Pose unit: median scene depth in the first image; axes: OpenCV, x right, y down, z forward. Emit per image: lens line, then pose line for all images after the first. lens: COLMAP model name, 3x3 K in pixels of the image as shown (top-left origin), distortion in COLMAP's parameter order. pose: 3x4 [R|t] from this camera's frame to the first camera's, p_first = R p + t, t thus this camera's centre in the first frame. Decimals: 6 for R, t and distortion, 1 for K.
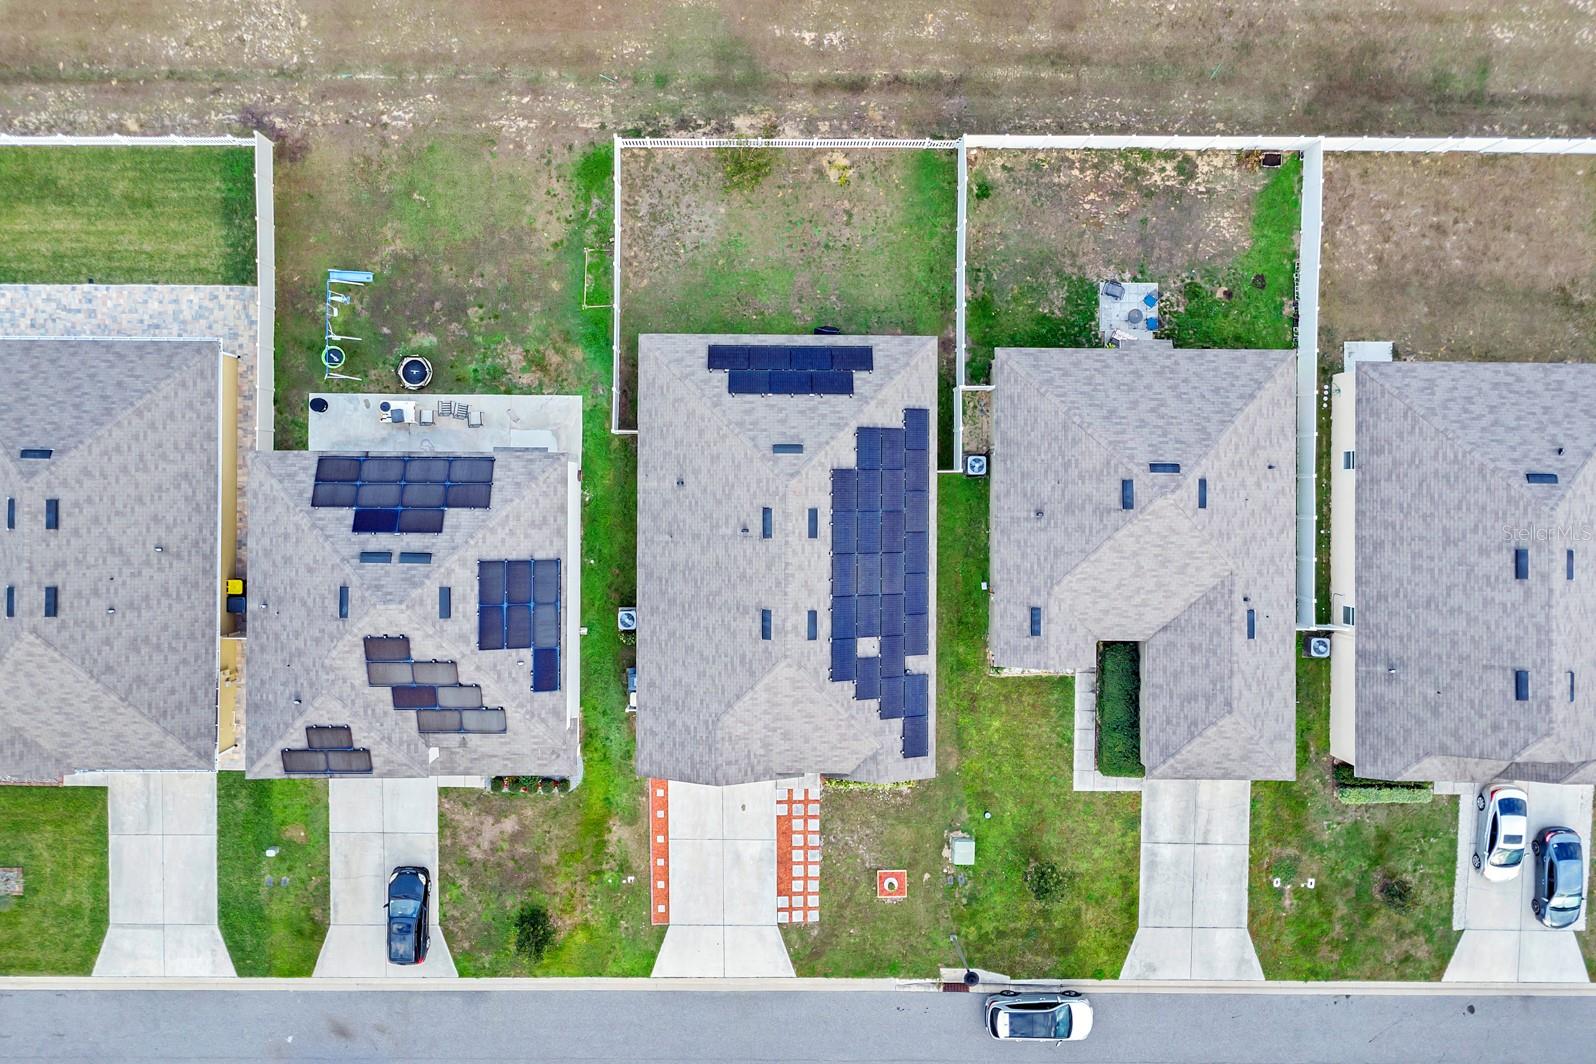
lens RADIAL K [[1221.7, 0, 763.4], [0, 1221.7, 530.0], [0, 0, 1]] dist [0.005606, -0.000679]
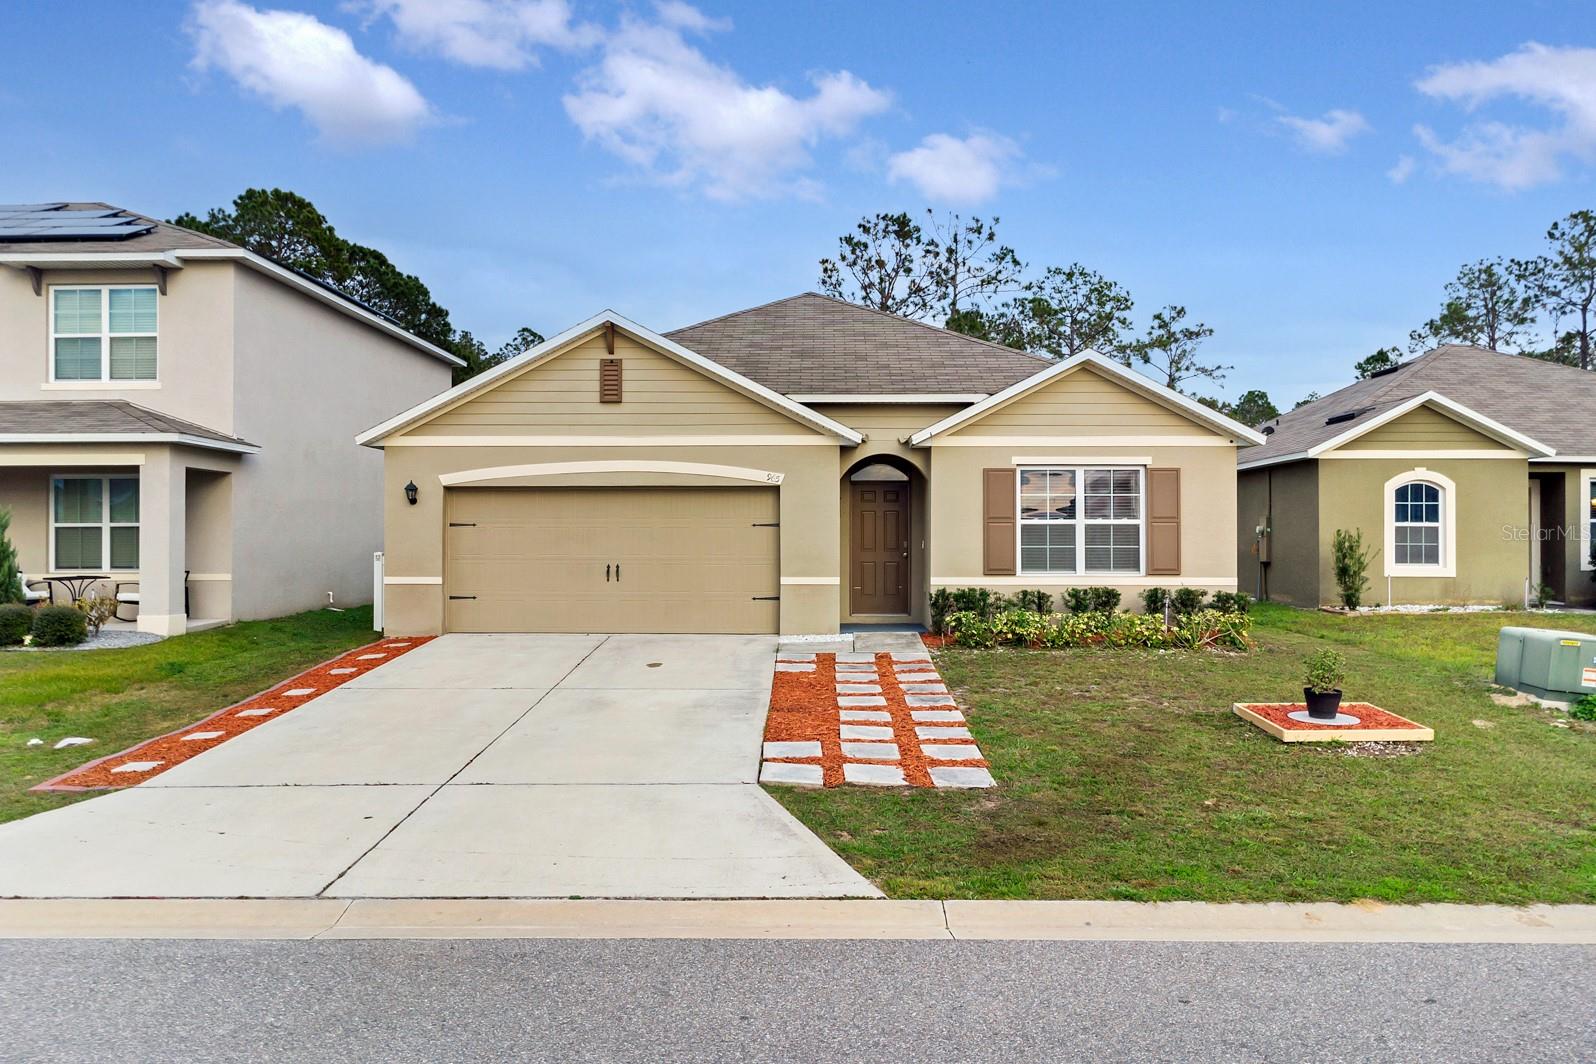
lens RADIAL K [[1198.7, 0, 792.3], [0, 1198.7, 529.1], [0, 0, 1]] dist [0.009888, -0.002888]
pose [[0.999779, -0.004197, -0.020623, 0.019920], [-0.020671, -0.011649, -0.999718, 0.490982], [0.003956, 0.999923, -0.011733, 0.967316]]
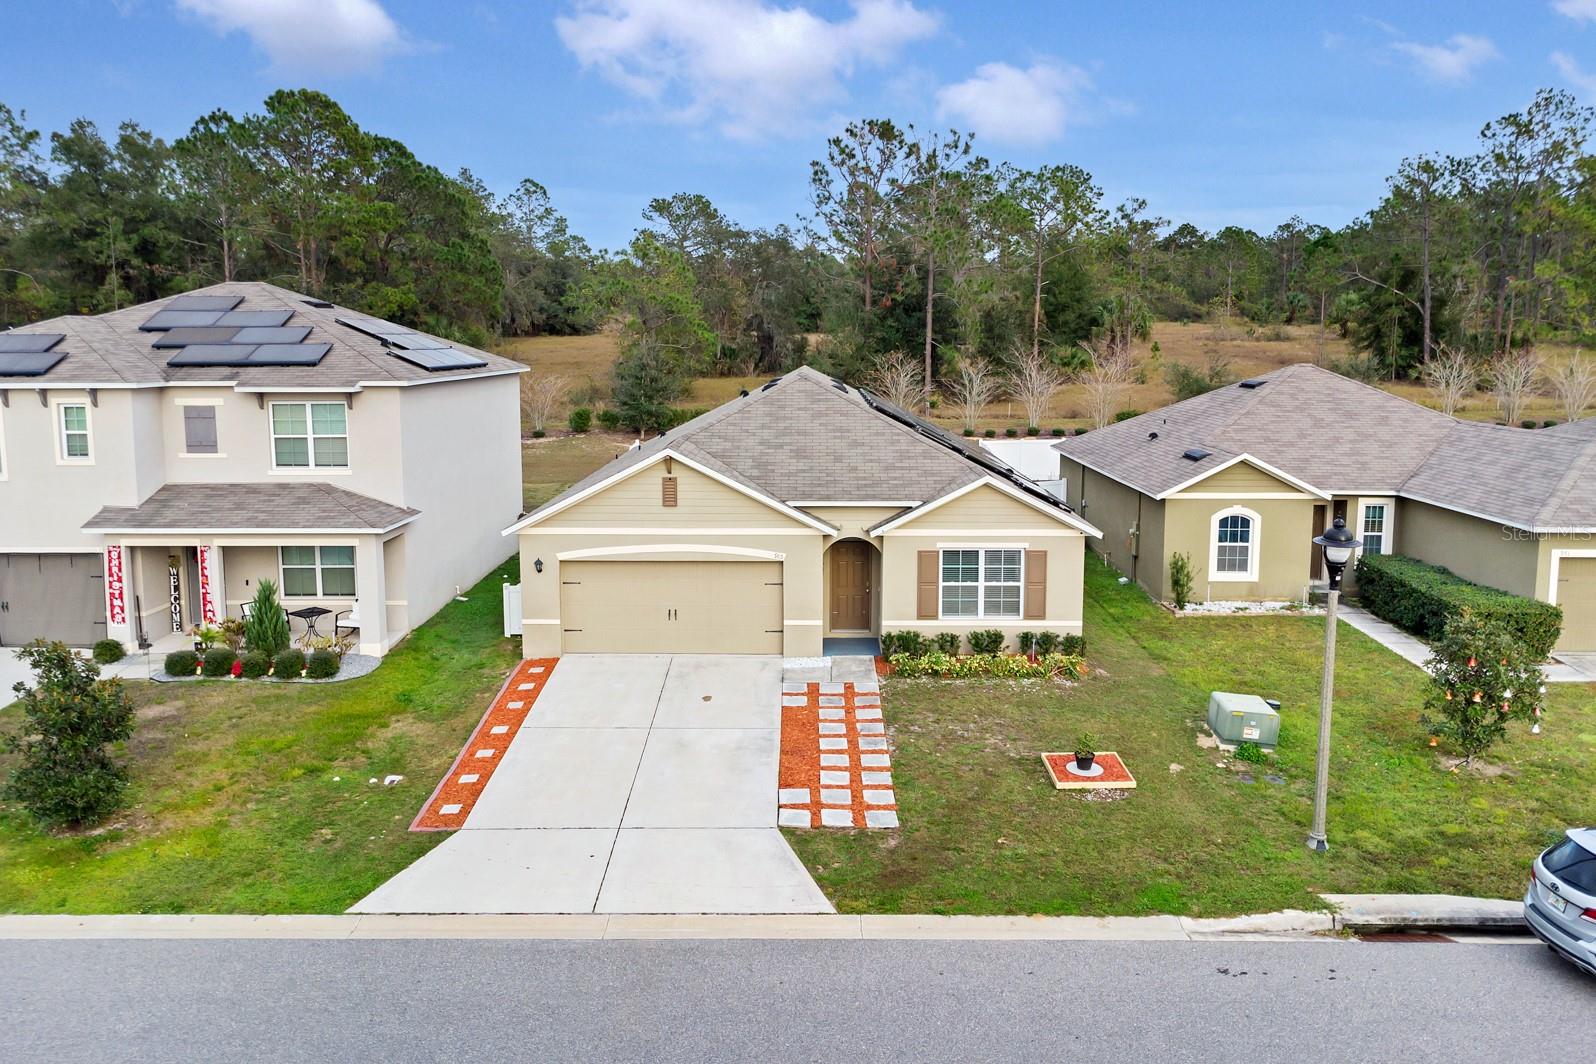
lens RADIAL K [[1202.9, 0, 792.8], [0, 1202.9, 481.9], [0, 0, 1]] dist [0.006916, 0.008183]
pose [[0.999901, -0.004158, -0.013457, 0.020580], [-0.012843, 0.122946, -0.992330, 0.642887], [0.005781, 0.992405, 0.122880, 0.864595]]
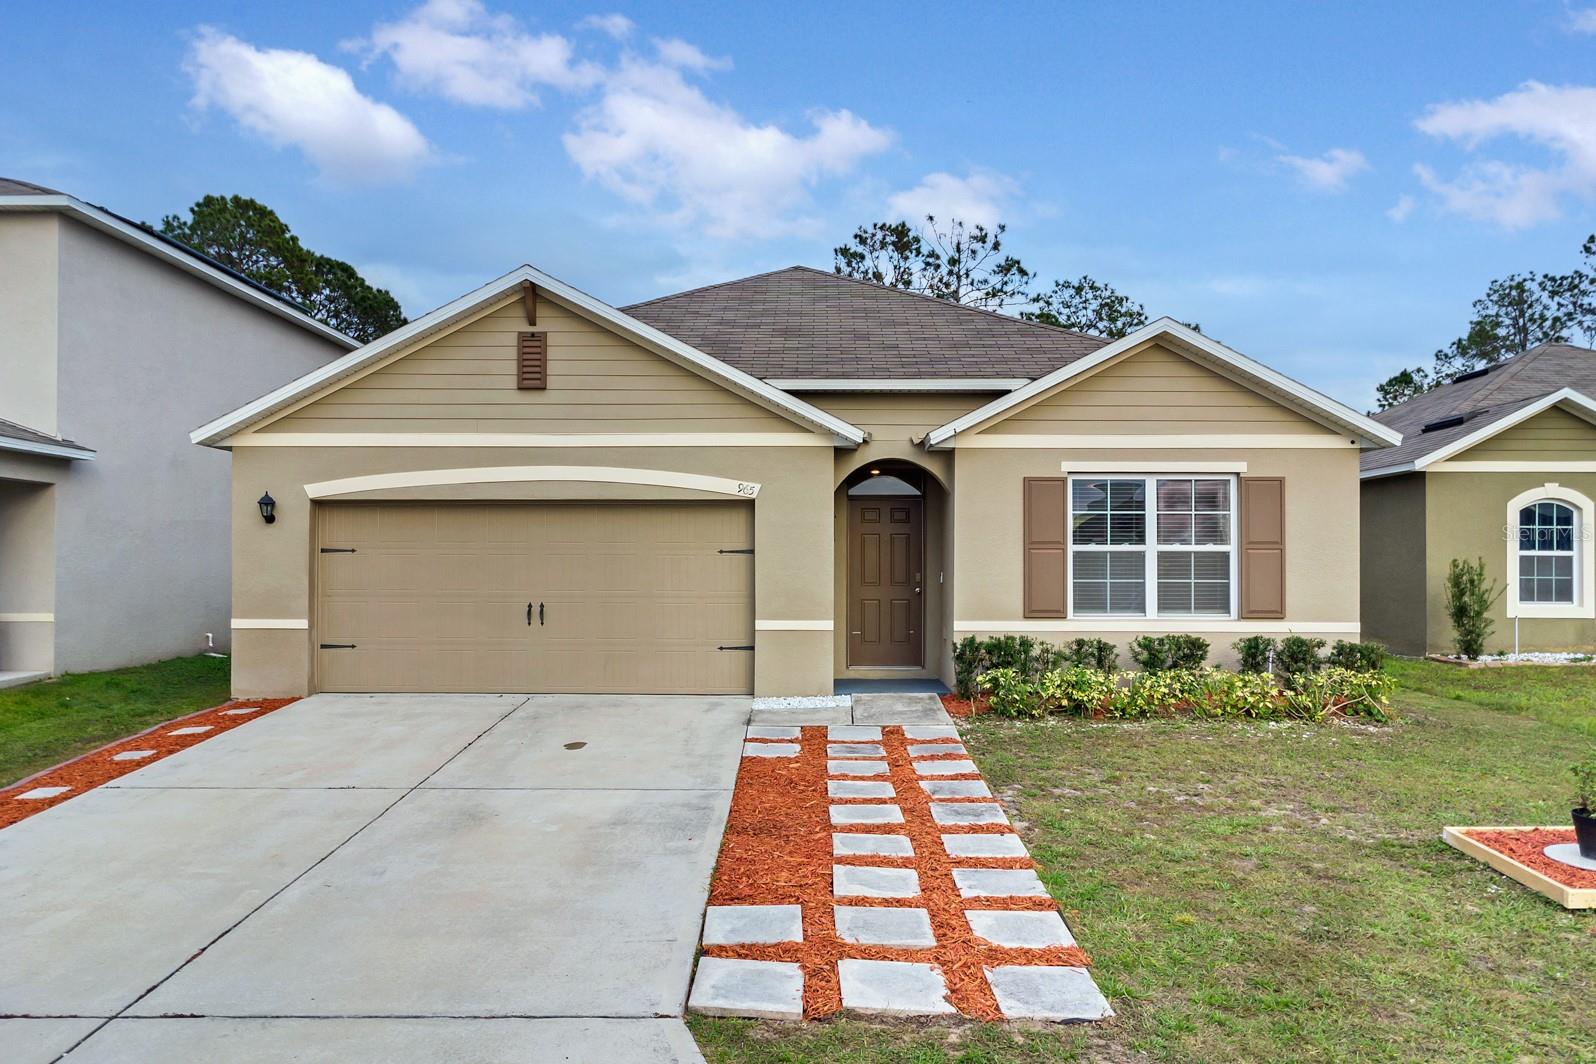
lens RADIAL K [[1197.6, 0, 792.2], [0, 1197.6, 556.1], [0, 0, 1]] dist [0.010730, -0.000496]
pose [[0.999872, -0.002145, -0.015883, 0.021398], [-0.015911, -0.013911, -0.999777, 0.415780], [0.001924, 0.999901, -0.013943, 0.966796]]
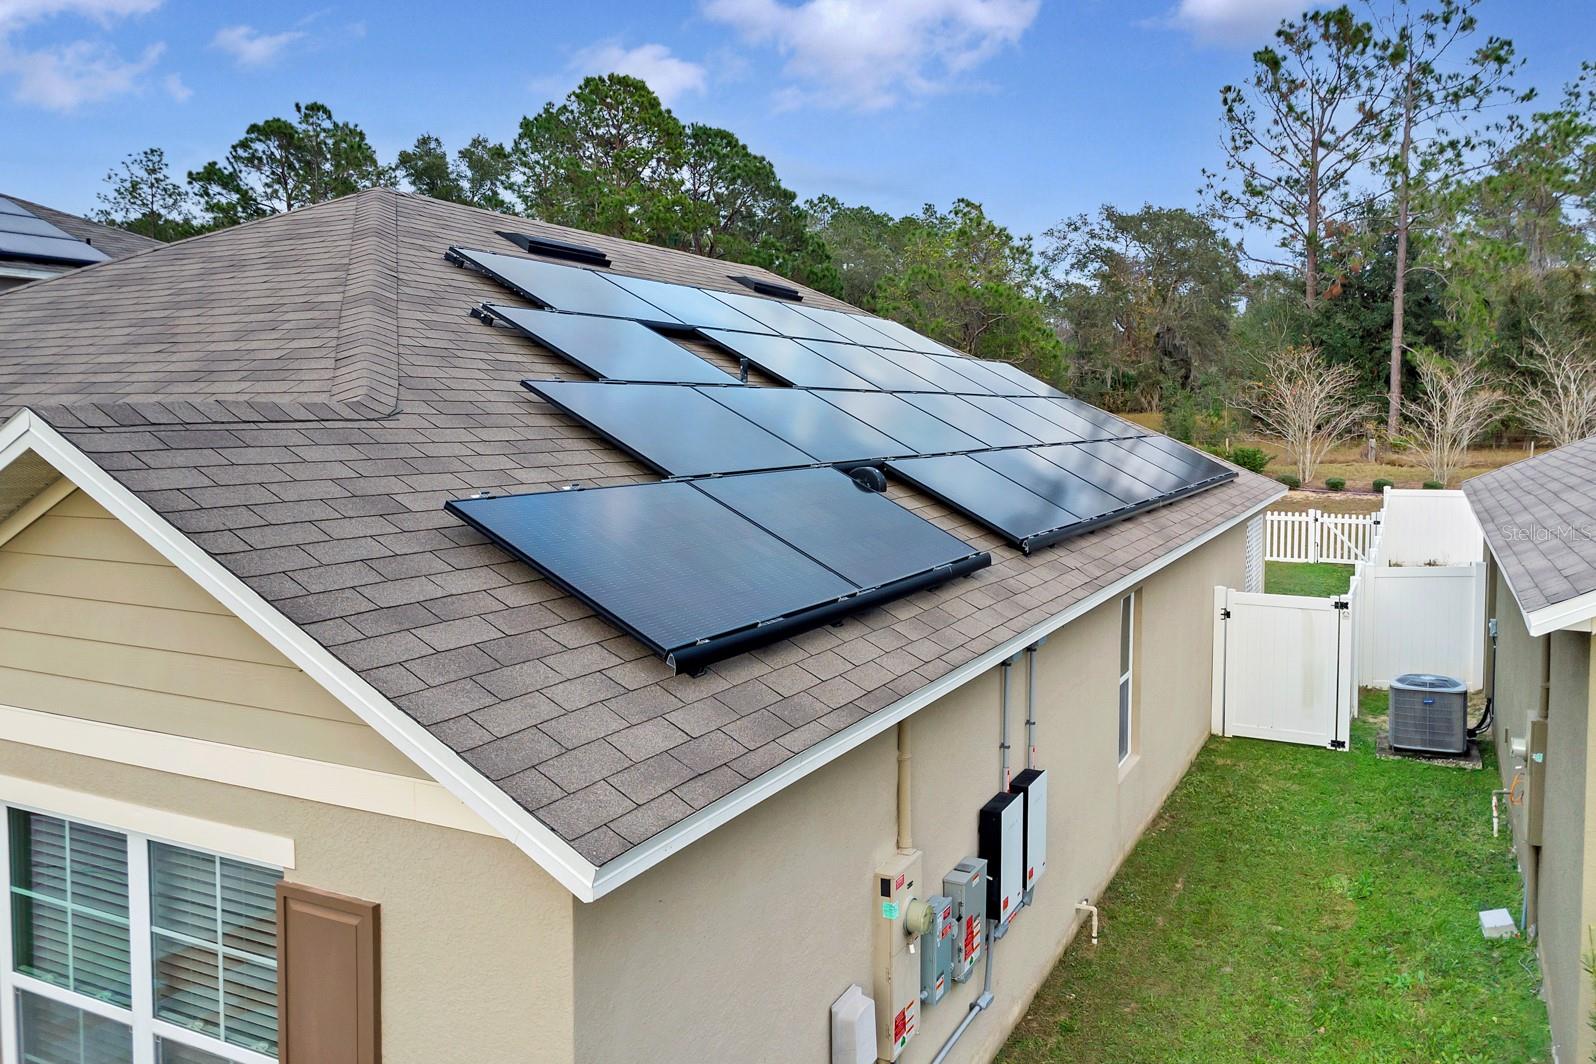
lens RADIAL K [[1235.2, 0, 805.7], [0, 1235.2, 470.6], [0, 0, 1]] dist [0.005793, 0.000115]
pose [[0.895690, 0.022496, -0.444109, 0.166030], [-0.444676, 0.041970, -0.894708, 0.241218], [-0.001488, 0.998866, 0.047595, 0.919506]]
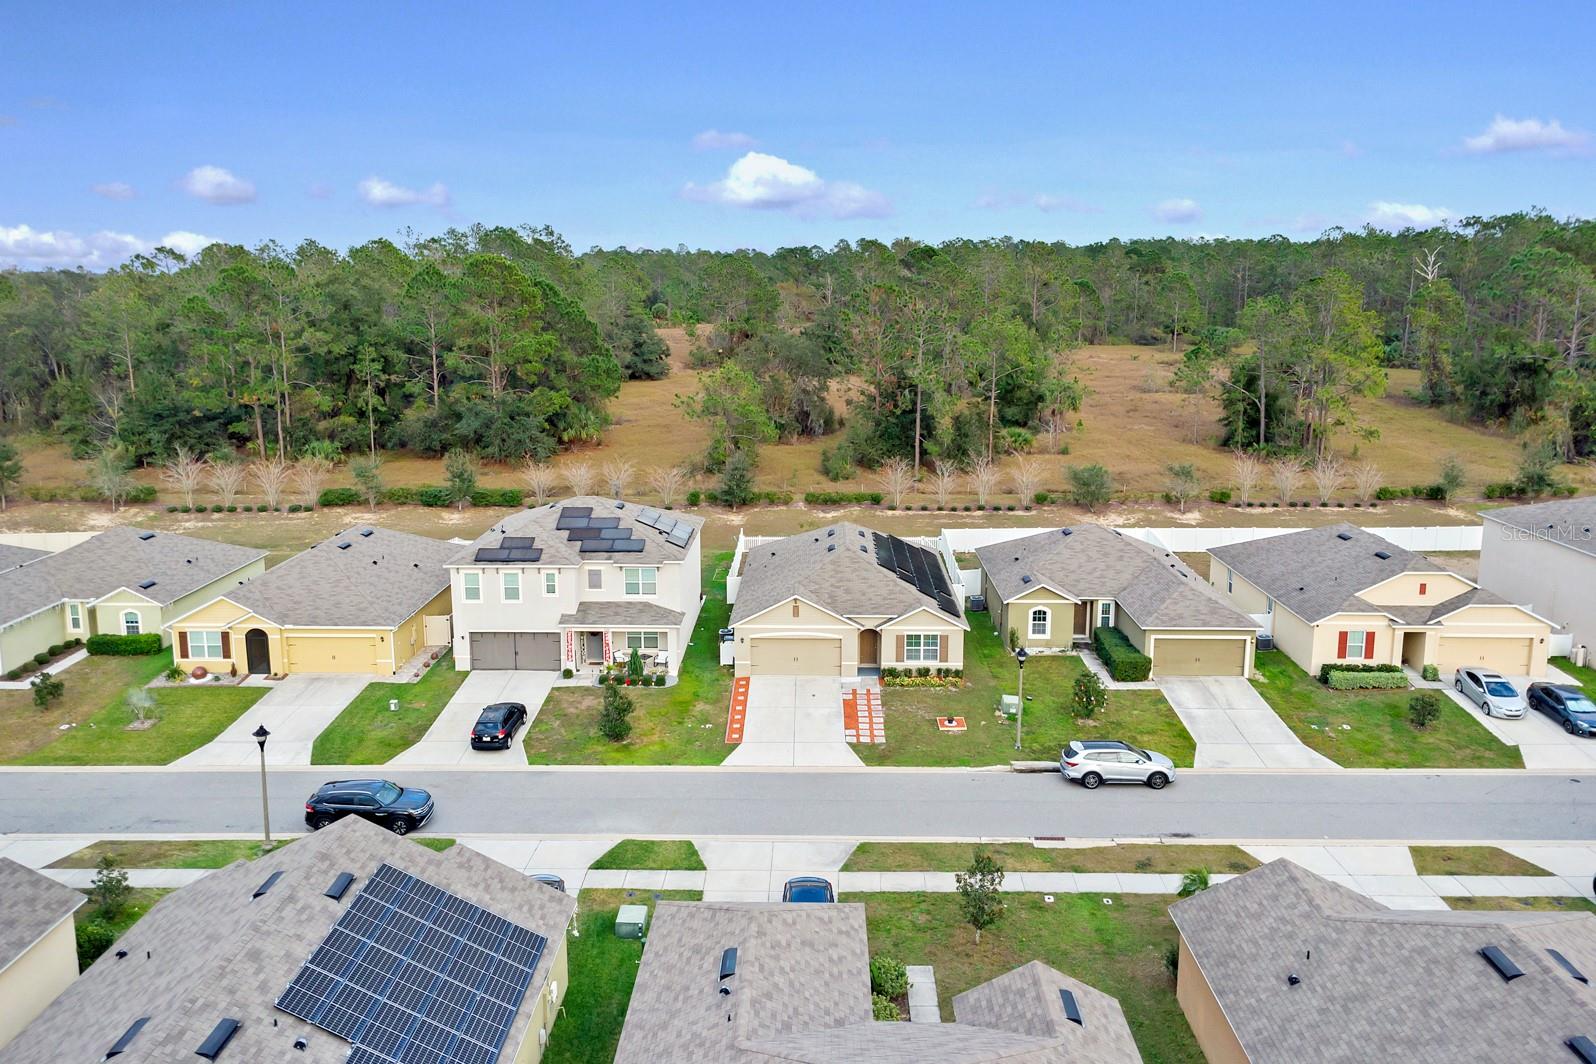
lens RADIAL K [[1202.9, 0, 792.8], [0, 1202.9, 481.9], [0, 0, 1]] dist [0.006916, 0.008183]
pose [[0.999752, -0.002366, -0.022136, -0.010463], [-0.021422, 0.168368, -0.985491, 1.296172], [0.006058, 0.985721, 0.168275, 0.609749]]
